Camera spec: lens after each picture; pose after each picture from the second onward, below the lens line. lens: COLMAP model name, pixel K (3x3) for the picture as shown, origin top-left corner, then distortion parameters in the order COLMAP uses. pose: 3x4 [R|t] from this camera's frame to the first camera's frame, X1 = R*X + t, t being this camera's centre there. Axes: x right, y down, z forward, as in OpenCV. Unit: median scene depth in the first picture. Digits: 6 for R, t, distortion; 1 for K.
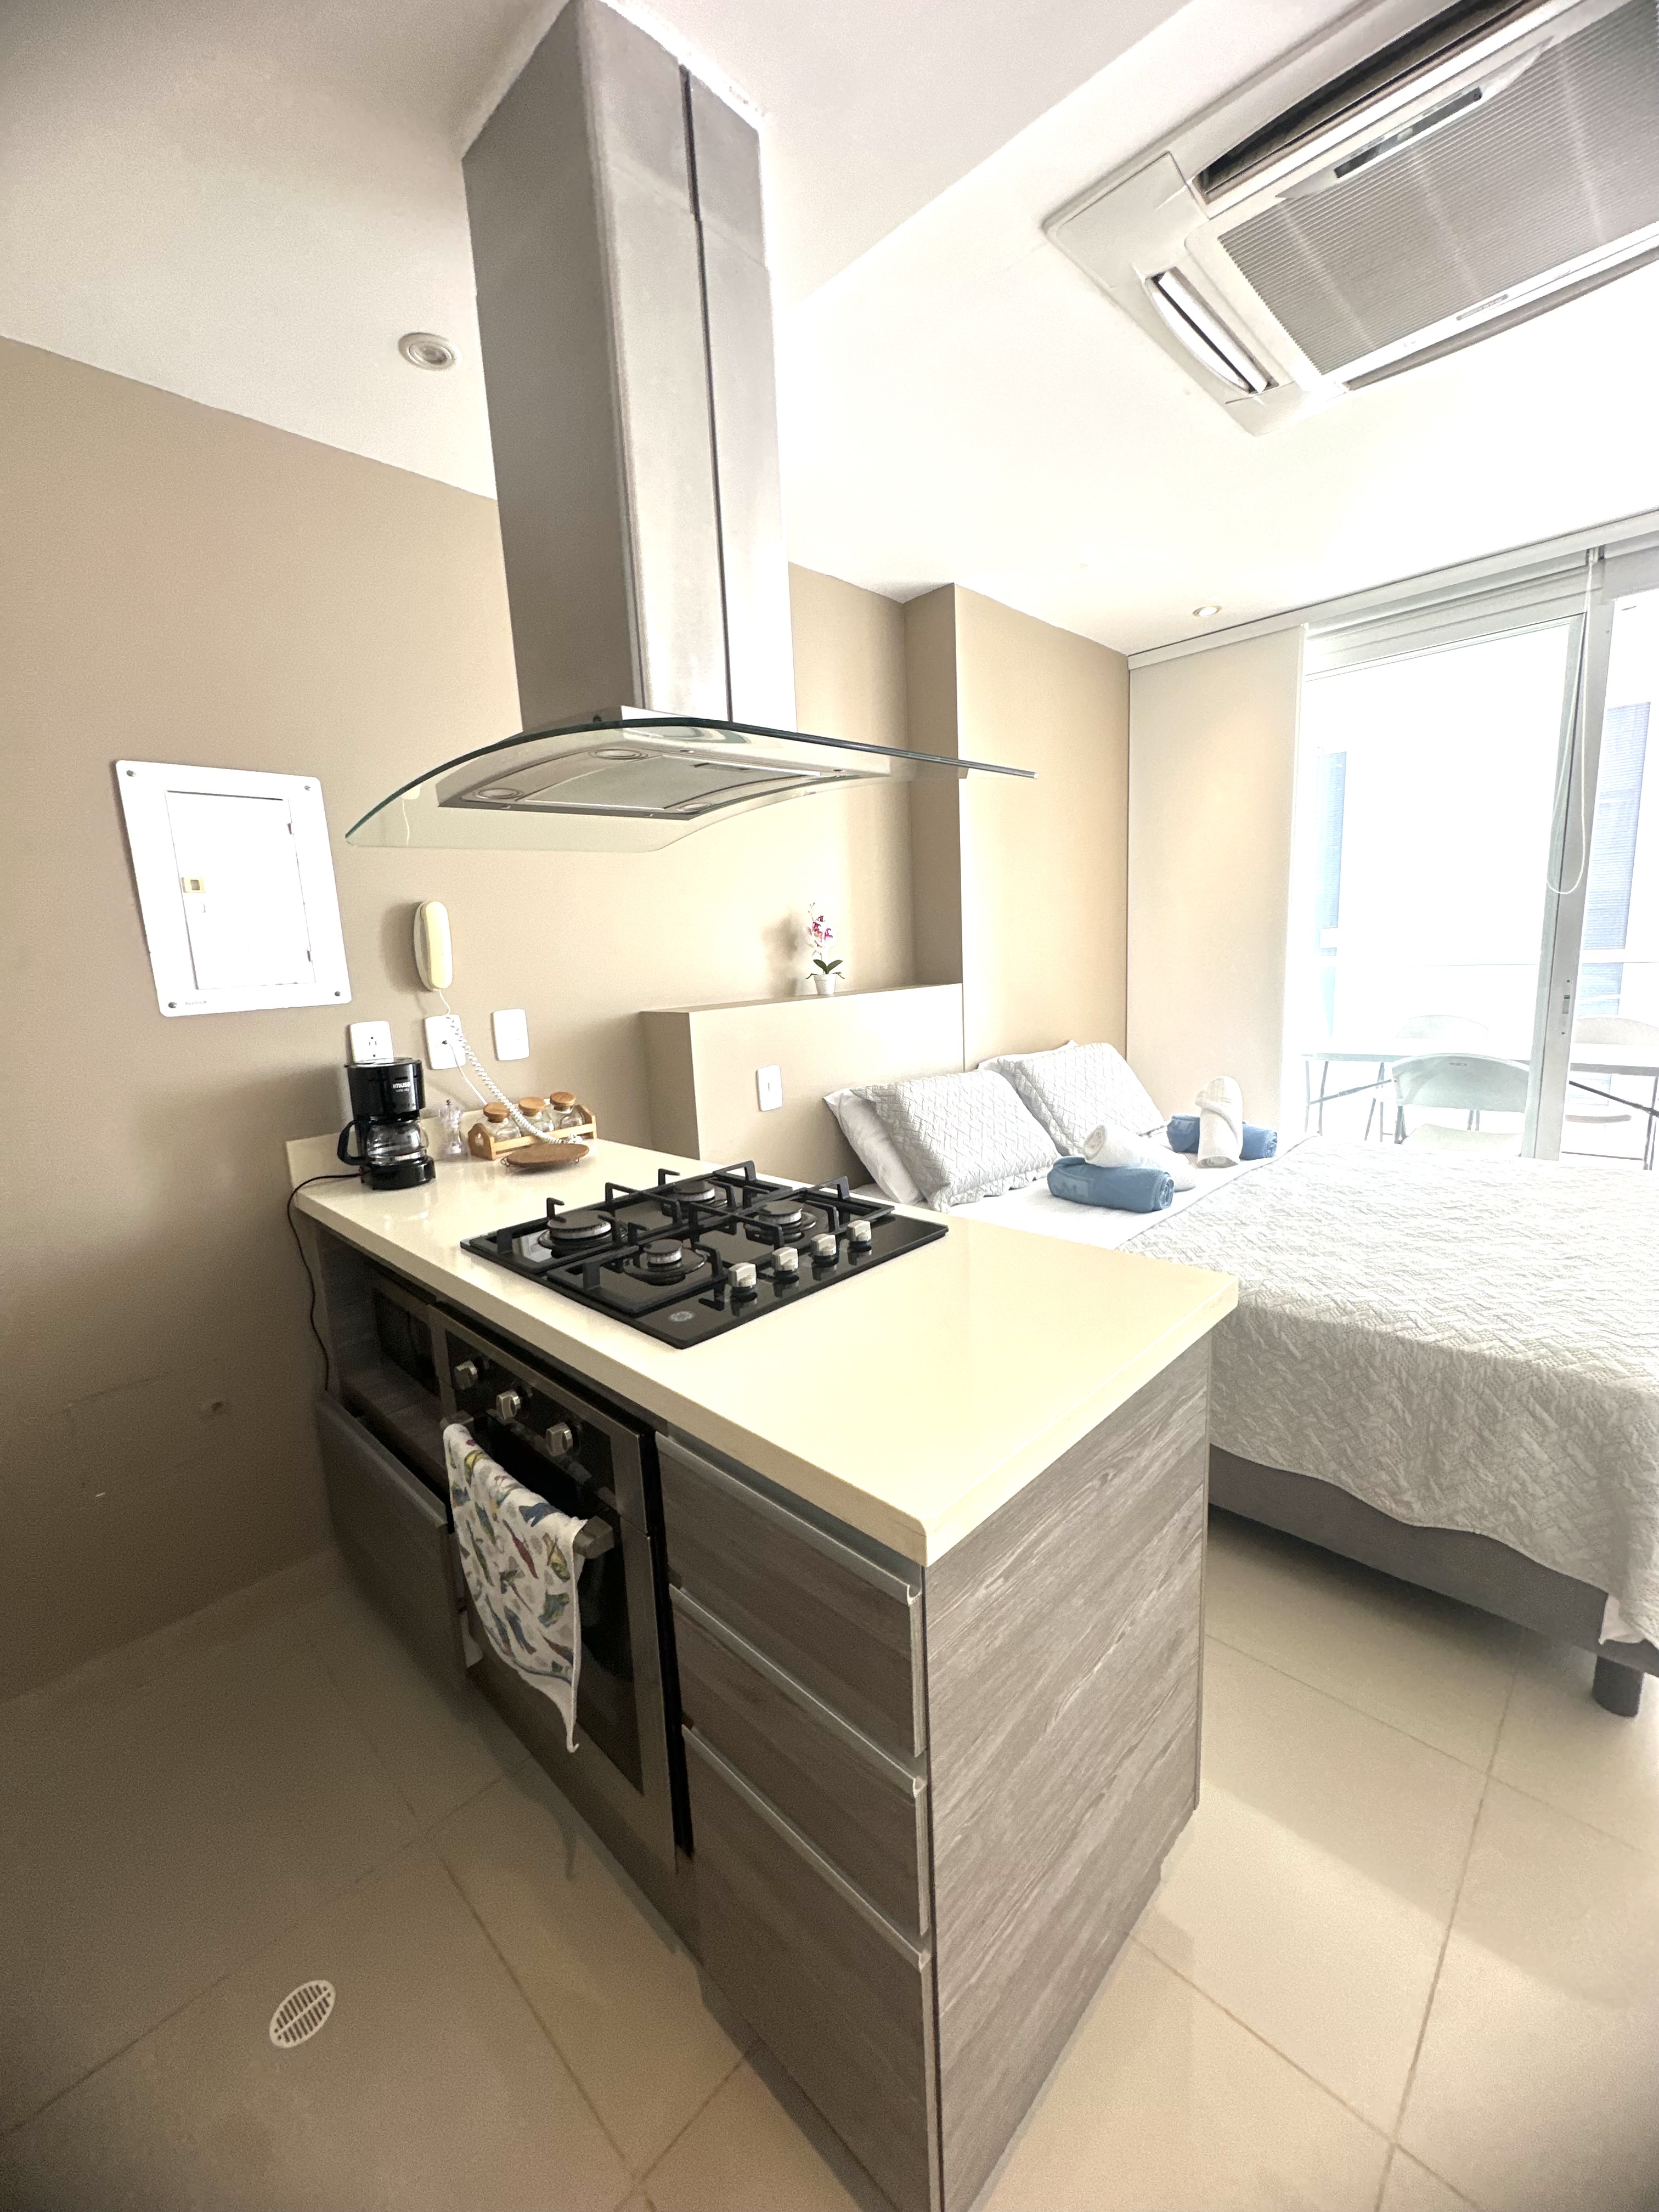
lens RADIAL K [[887.3, 0, 829.5], [0, 887.3, 1106.0], [0, 0, 1]] dist [-0.001627, 0.000009]
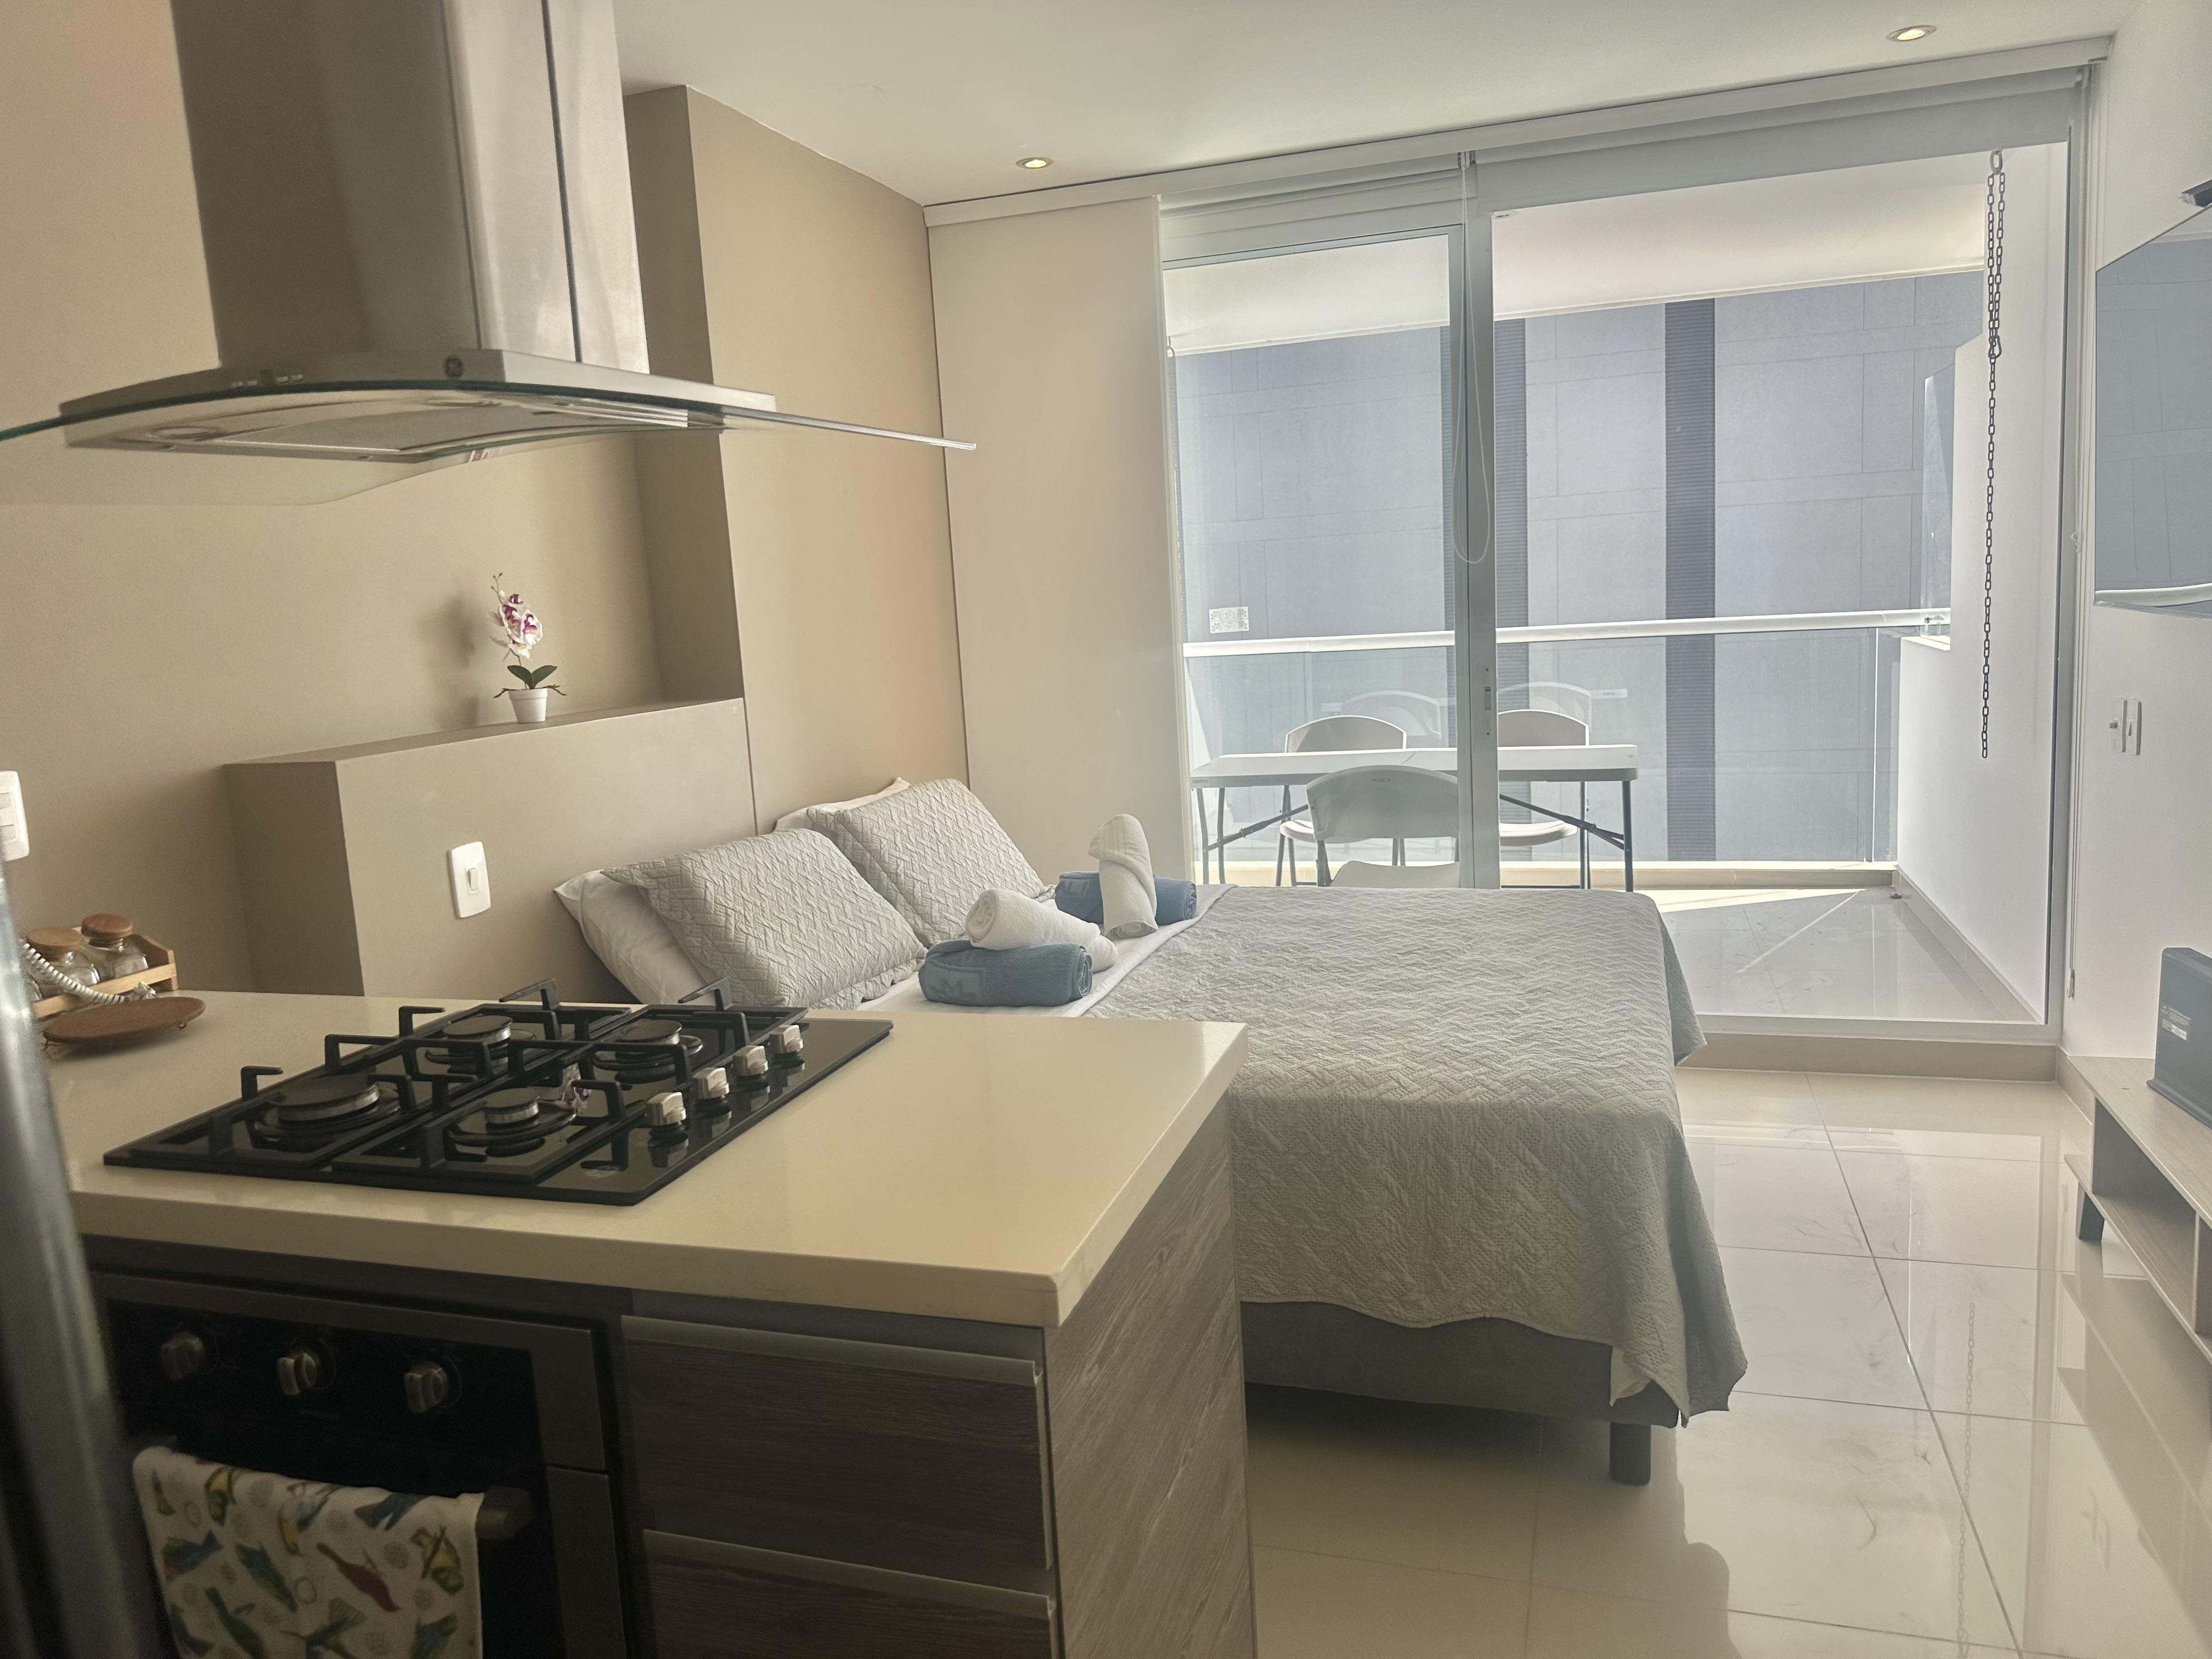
lens RADIAL K [[1553.6, 0, 1089.6], [0, 1553.6, 805.4], [0, 0, 1]] dist [0.127328, -0.181854]
pose [[0.898122, -0.063069, 0.435200, -0.238864], [0.090334, 0.995016, -0.042225, 0.020729], [-0.430367, 0.077236, 0.899343, -0.236939]]
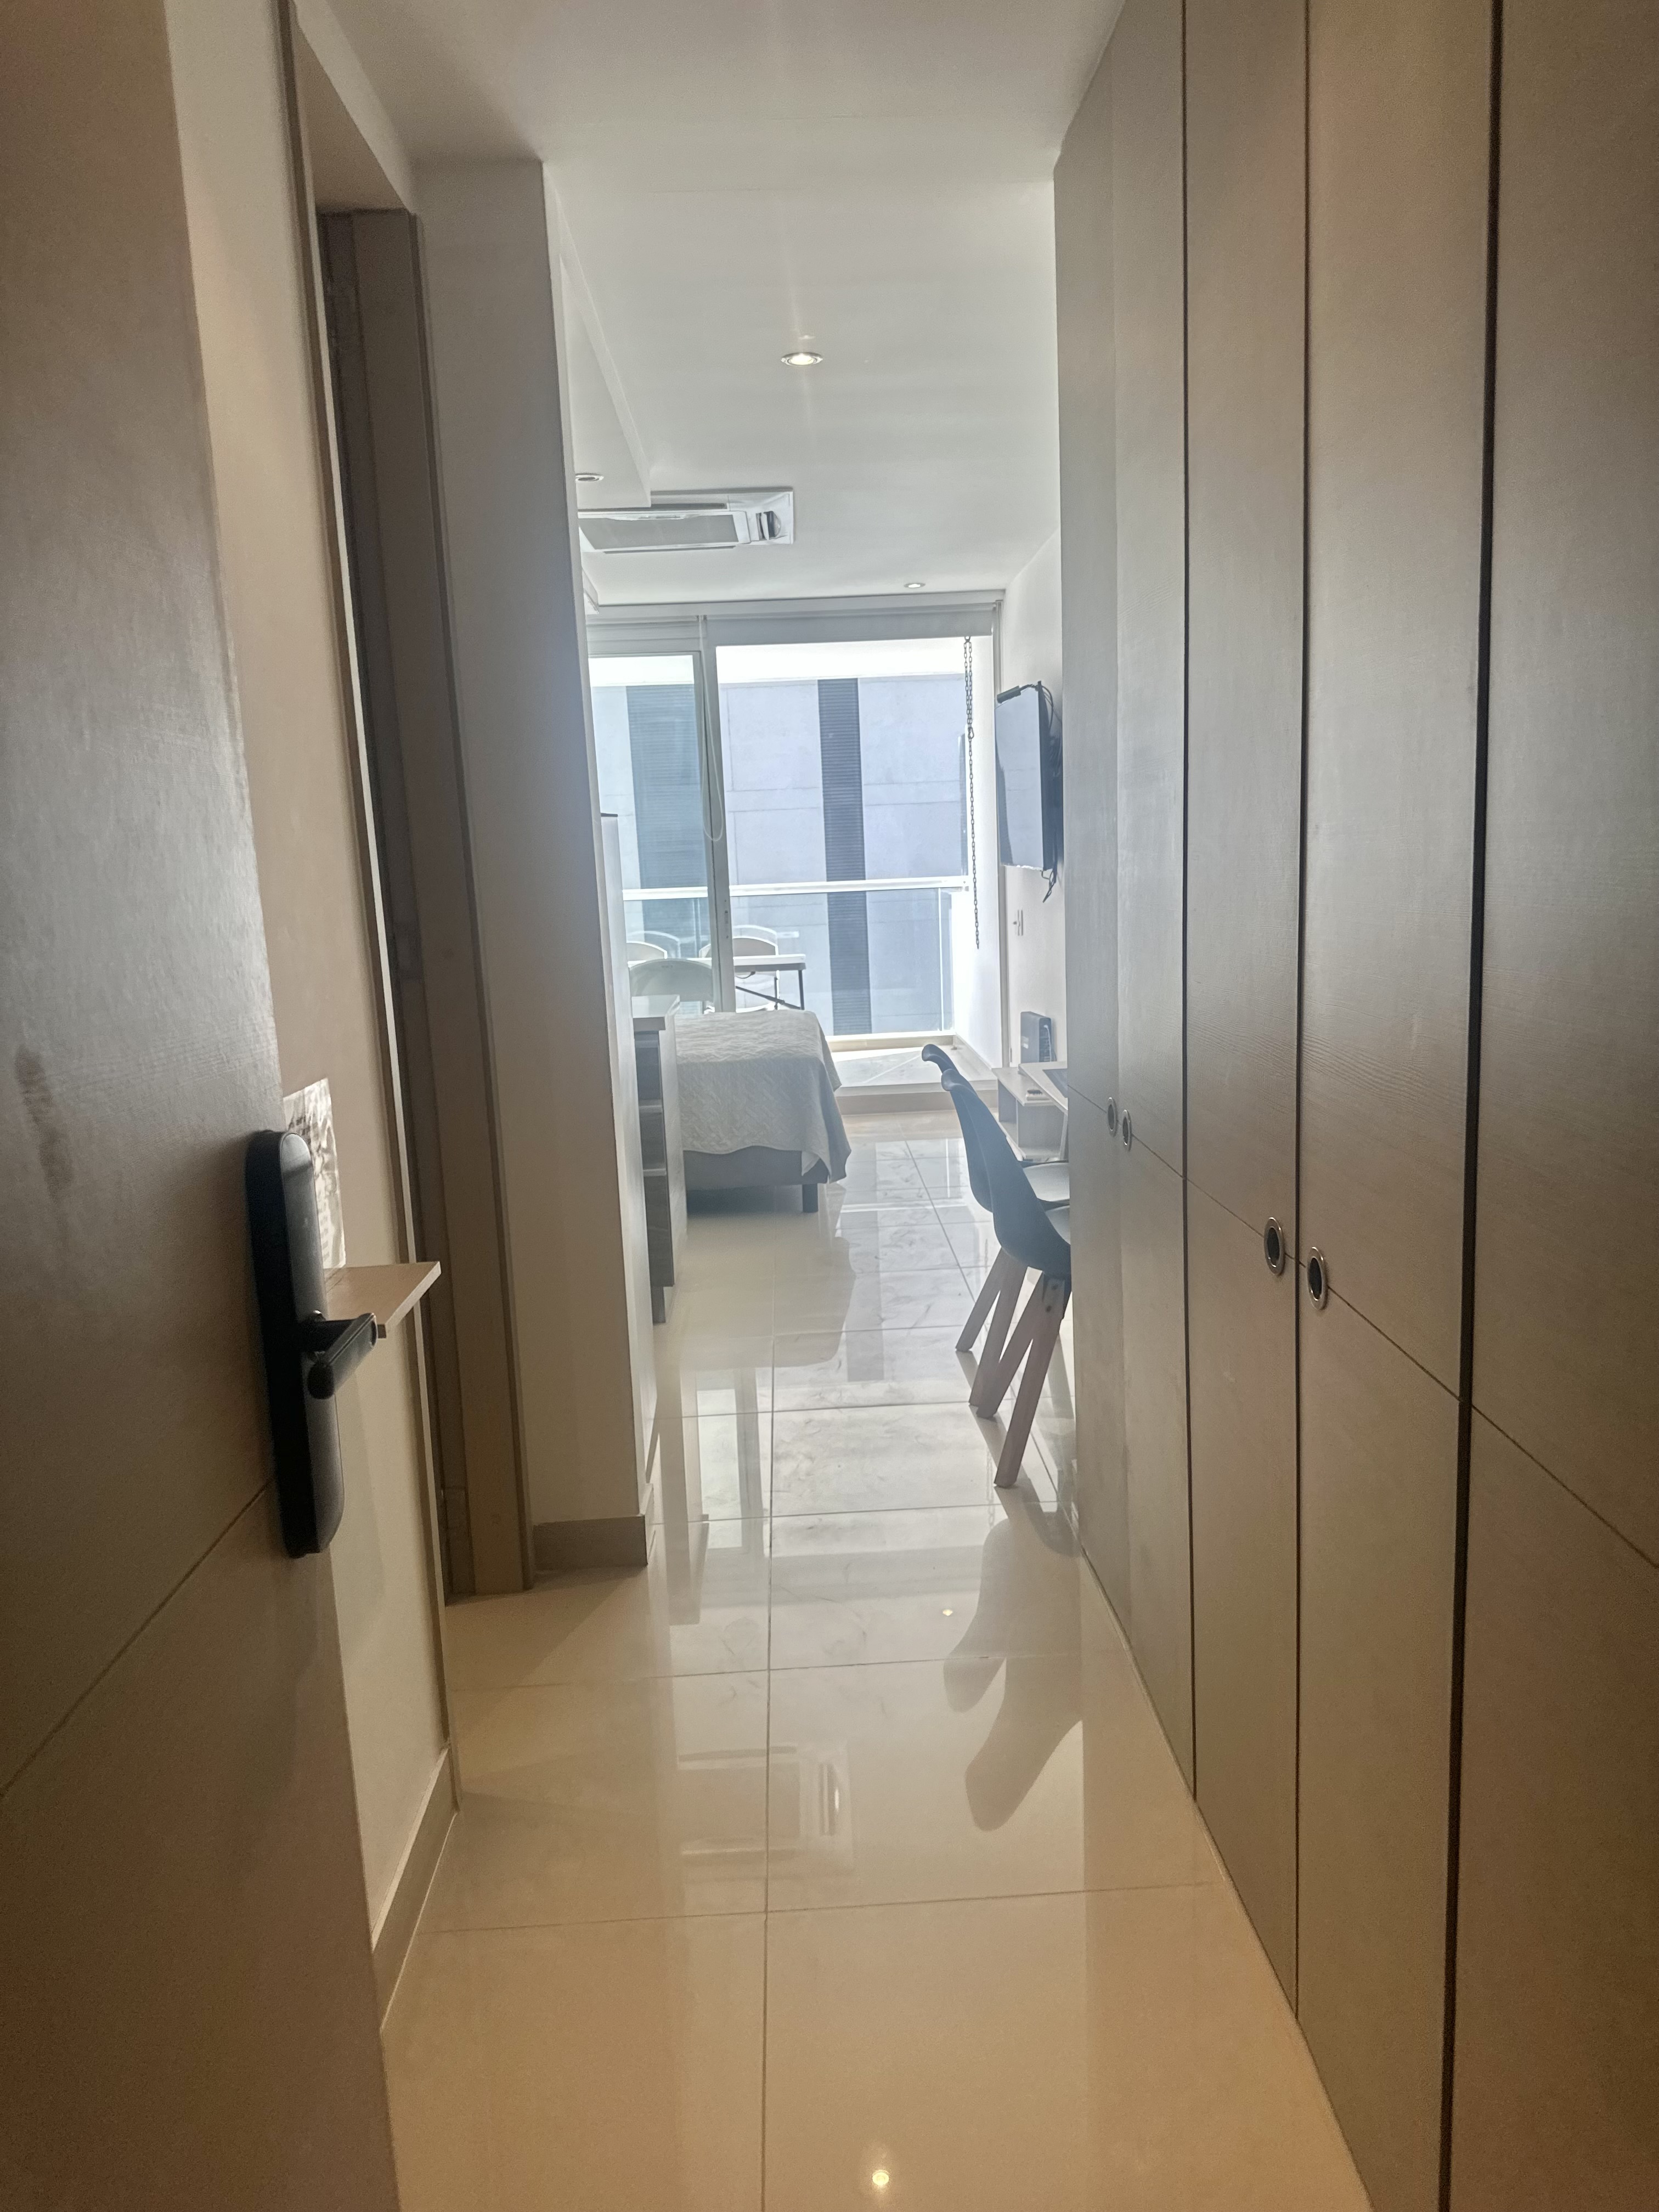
lens RADIAL K [[1555.7, 0, 816.7], [0, 1555.7, 1094.9], [0, 0, 1]] dist [0.122329, -0.189039]
pose [[0.700647, -0.095875, 0.707037, -1.717361], [0.136482, 0.990642, -0.000916, 0.376135], [-0.700333, 0.097140, 0.707176, -1.683083]]
